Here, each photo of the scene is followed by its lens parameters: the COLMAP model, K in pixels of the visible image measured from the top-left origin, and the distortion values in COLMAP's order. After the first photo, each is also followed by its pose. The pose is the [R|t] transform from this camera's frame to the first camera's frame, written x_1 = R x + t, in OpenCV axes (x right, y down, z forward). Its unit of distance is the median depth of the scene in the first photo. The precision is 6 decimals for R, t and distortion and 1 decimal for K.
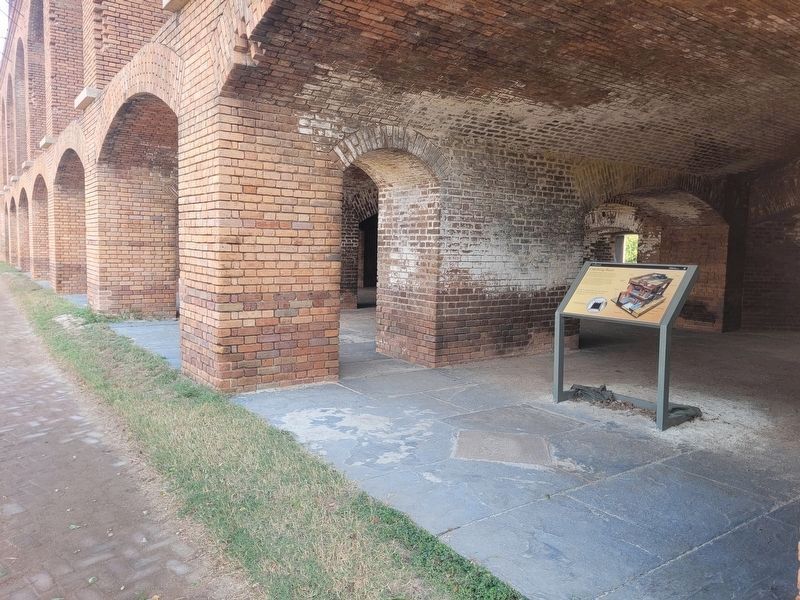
lens RADIAL K [[614.8, 0, 395.2], [0, 614.8, 294.8], [0, 0, 1]] dist [0.026397, -0.011569]
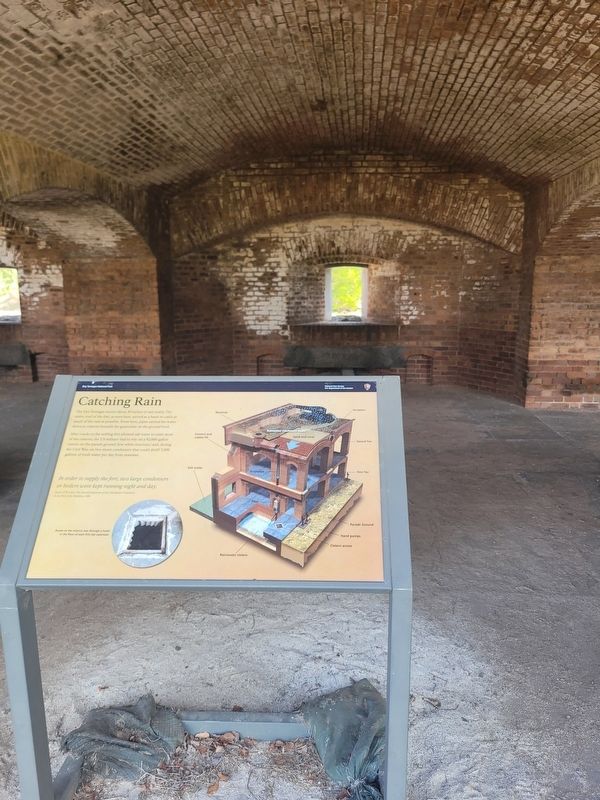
lens RADIAL K [[614.8, 0, 316.7], [0, 614.8, 397.7], [0, 0, 1]] dist [0.026397, -0.011569]
pose [[0.636232, -0.165691, 0.753495, 0.091678], [0.077014, 0.985427, 0.151663, -0.050020], [-0.767644, -0.038463, 0.639721, 0.420276]]
